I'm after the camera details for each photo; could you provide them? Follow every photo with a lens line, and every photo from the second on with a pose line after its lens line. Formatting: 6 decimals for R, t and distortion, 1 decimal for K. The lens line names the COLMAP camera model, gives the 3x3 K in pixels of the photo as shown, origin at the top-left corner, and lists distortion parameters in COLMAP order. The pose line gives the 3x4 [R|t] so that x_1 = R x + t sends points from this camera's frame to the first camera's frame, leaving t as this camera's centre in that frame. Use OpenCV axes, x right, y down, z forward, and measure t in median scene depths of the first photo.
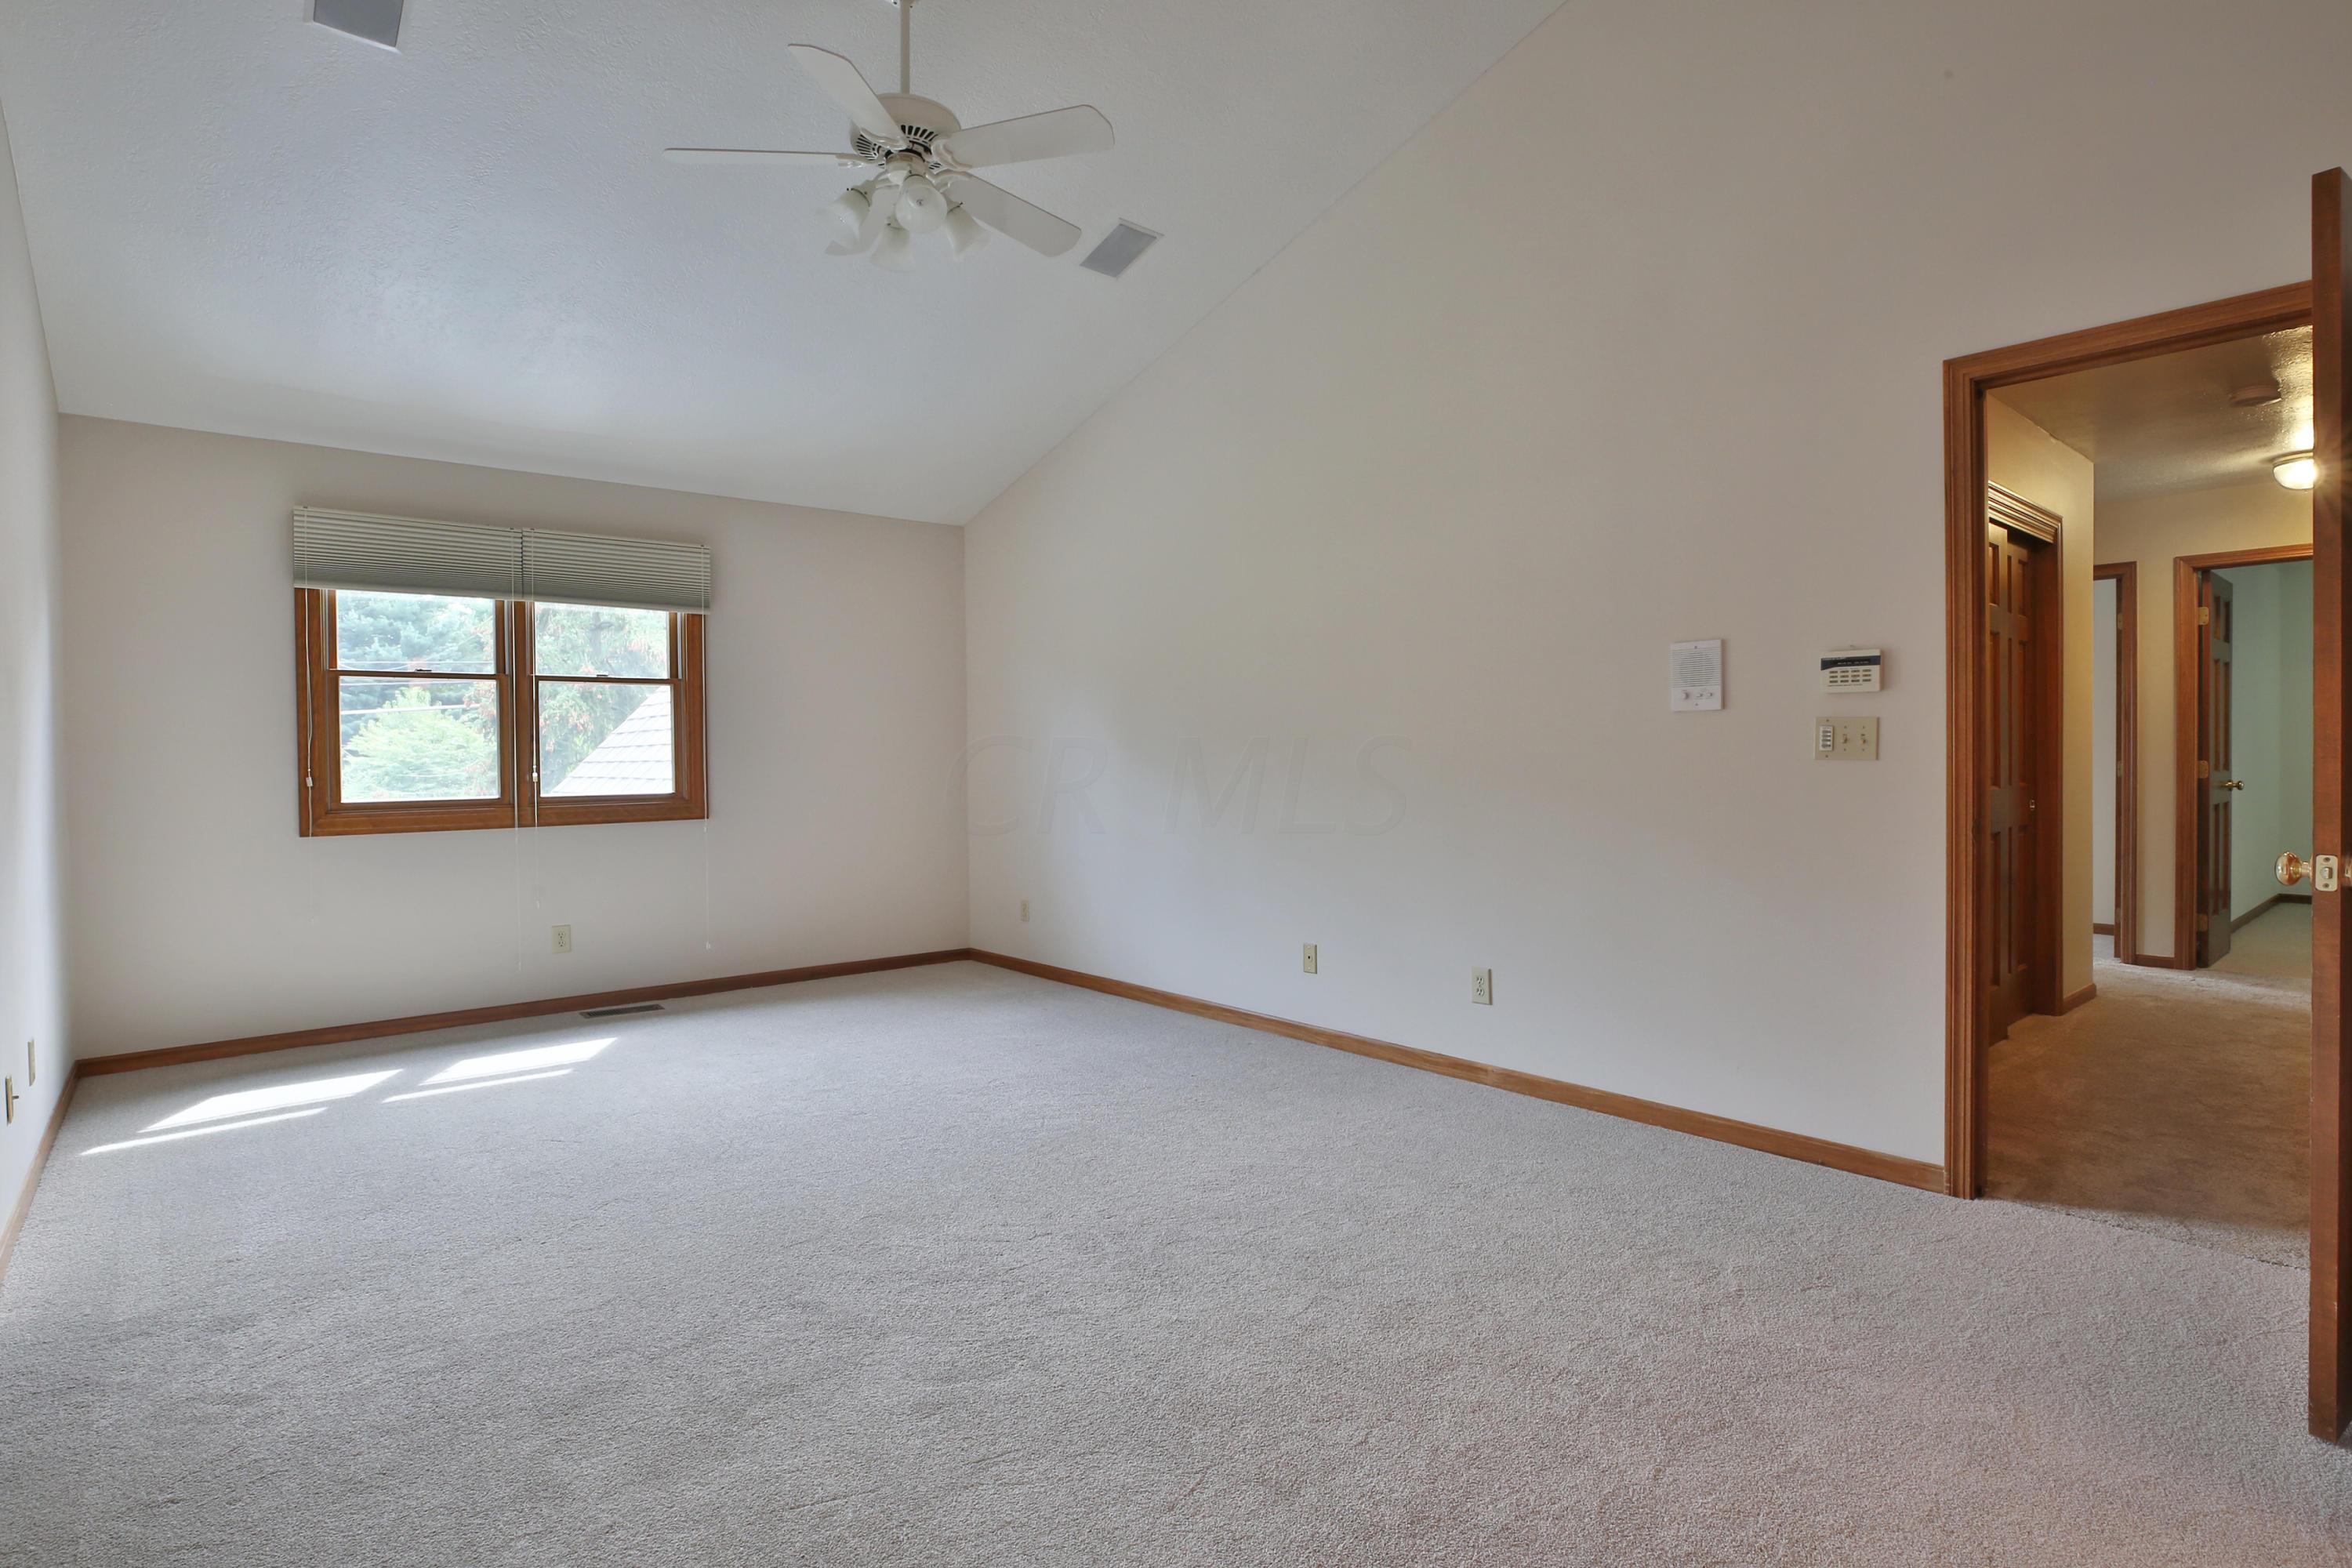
lens RADIAL K [[1178.4, 0, 1146.9], [0, 1178.4, 770.2], [0, 0, 1]] dist [-0.033437, 0.008828]
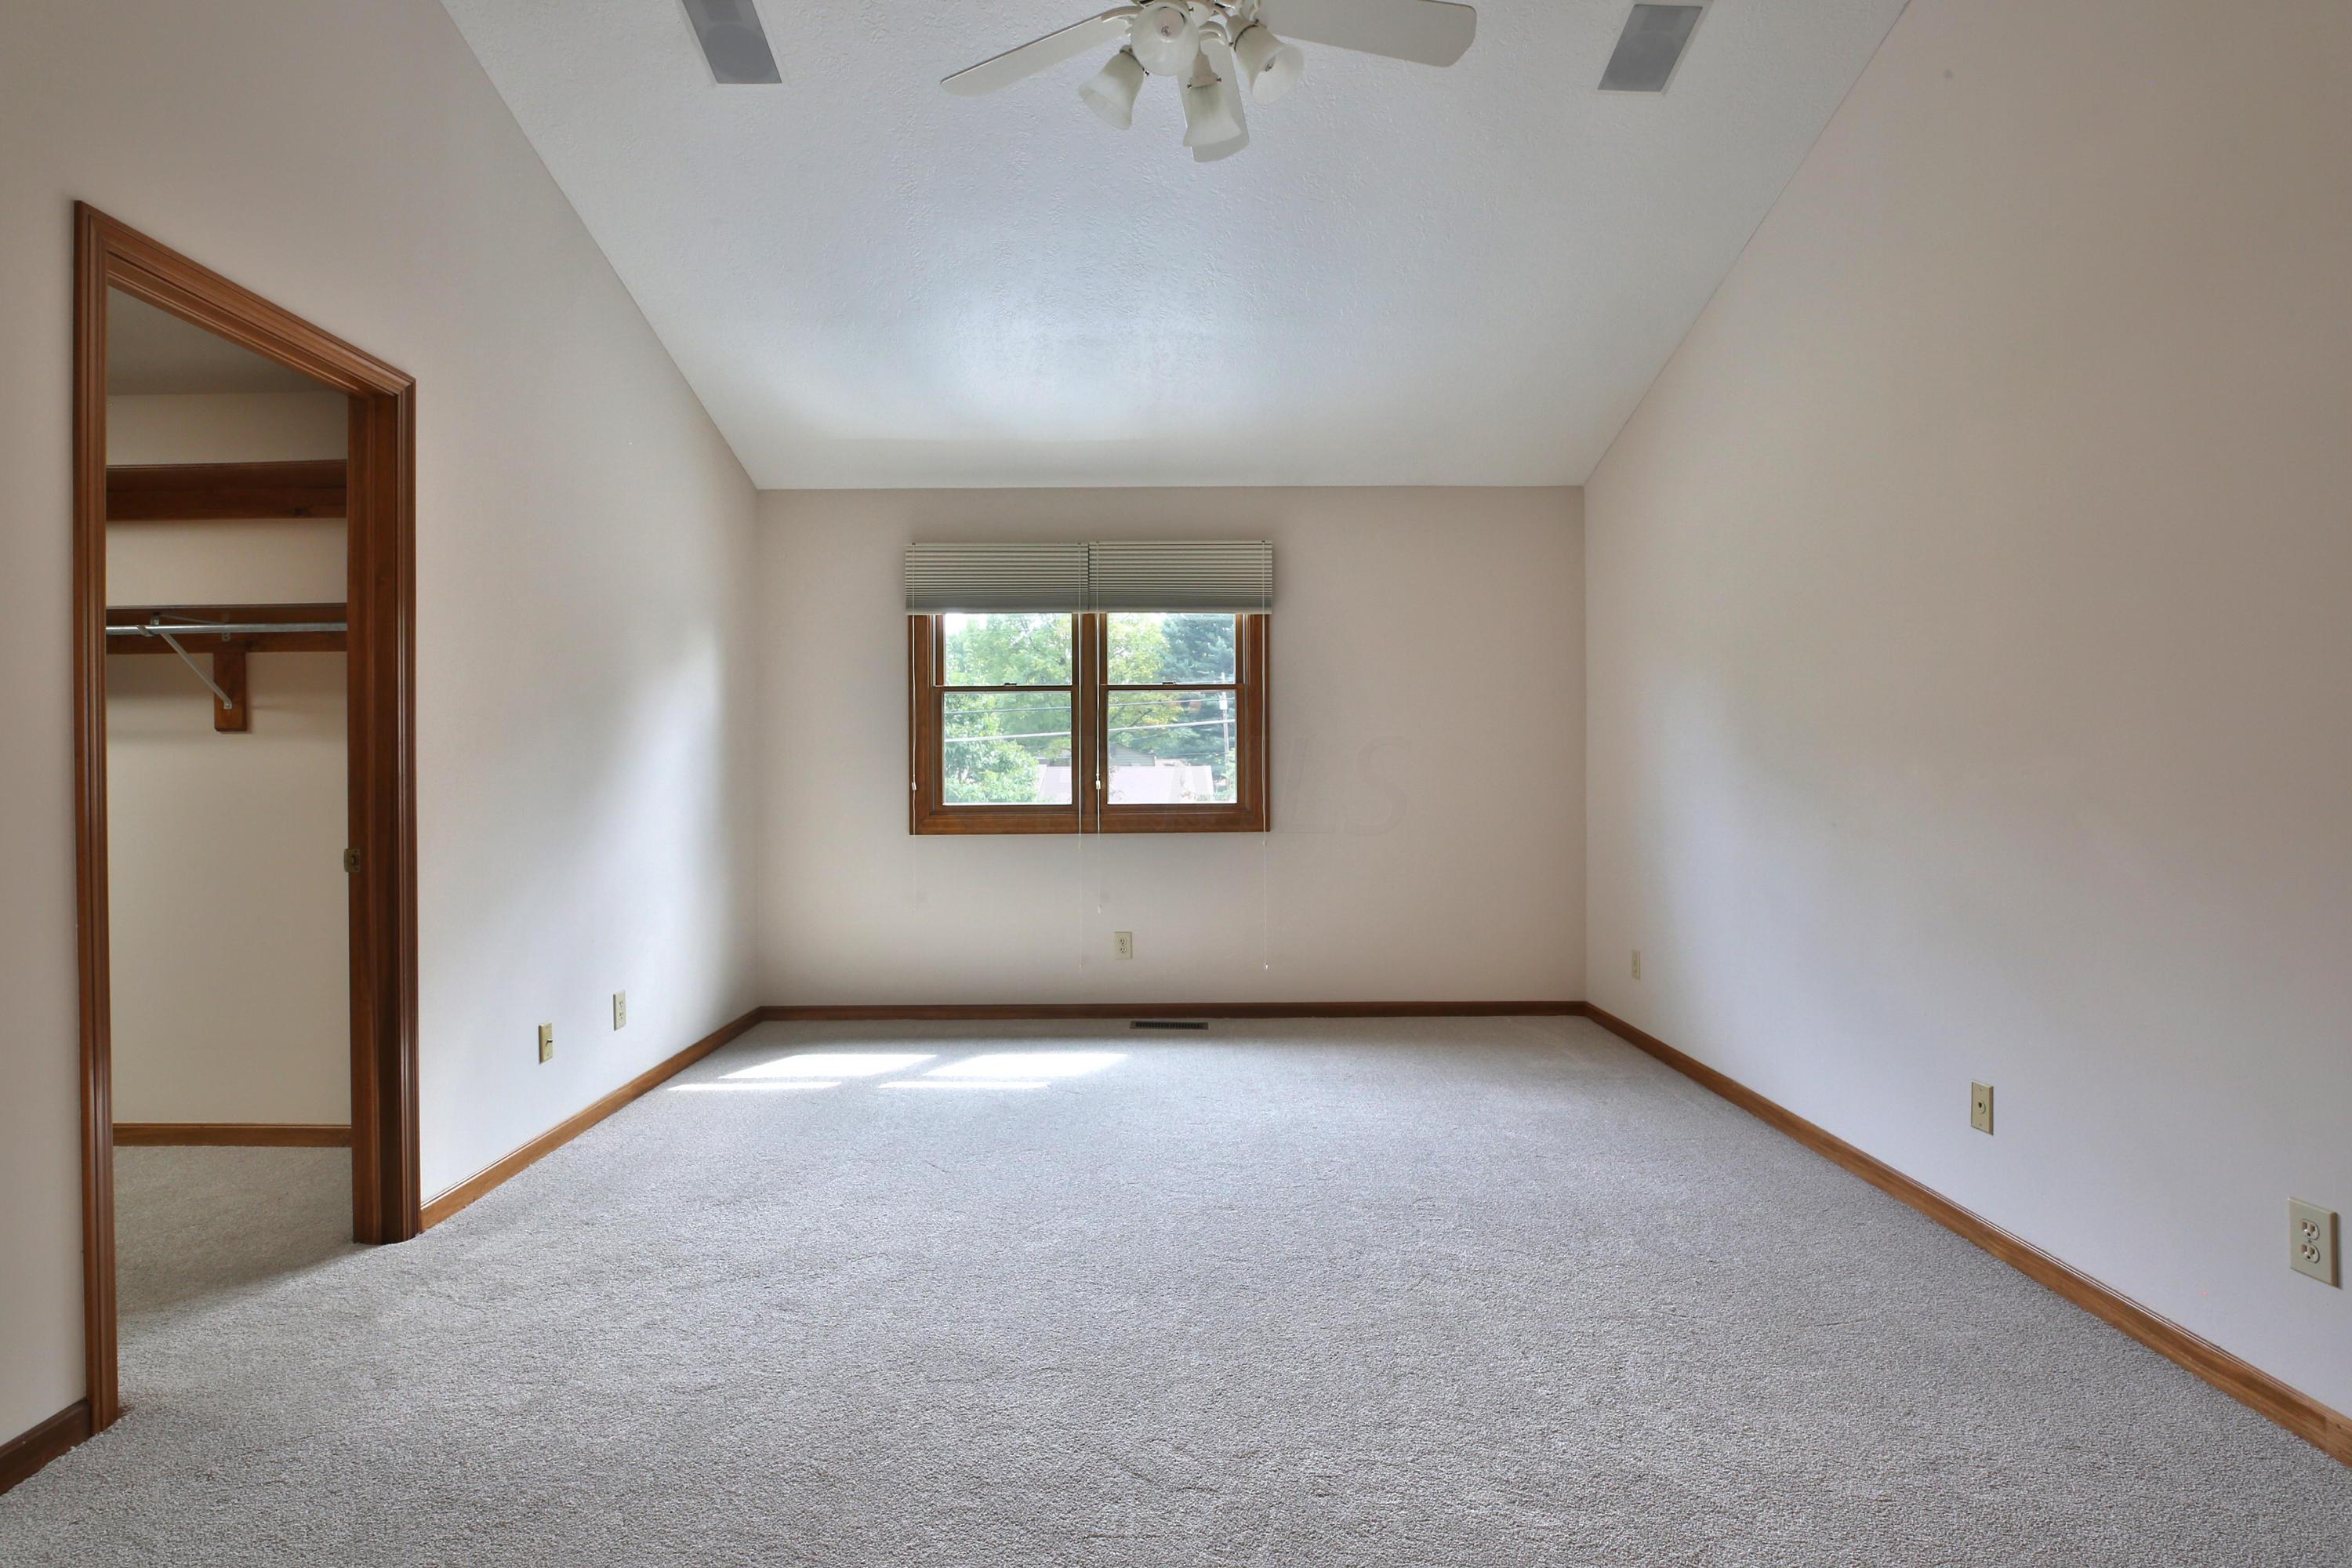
lens RADIAL K [[1159.4, 0, 1158.7], [0, 1159.4, 775.5], [0, 0, 1]] dist [-0.030589, 0.004884]
pose [[0.774929, 0.011413, -0.631946, 0.163195], [-0.011604, 0.999925, 0.003829, -0.006927], [0.631942, 0.004366, 0.775003, 0.256636]]
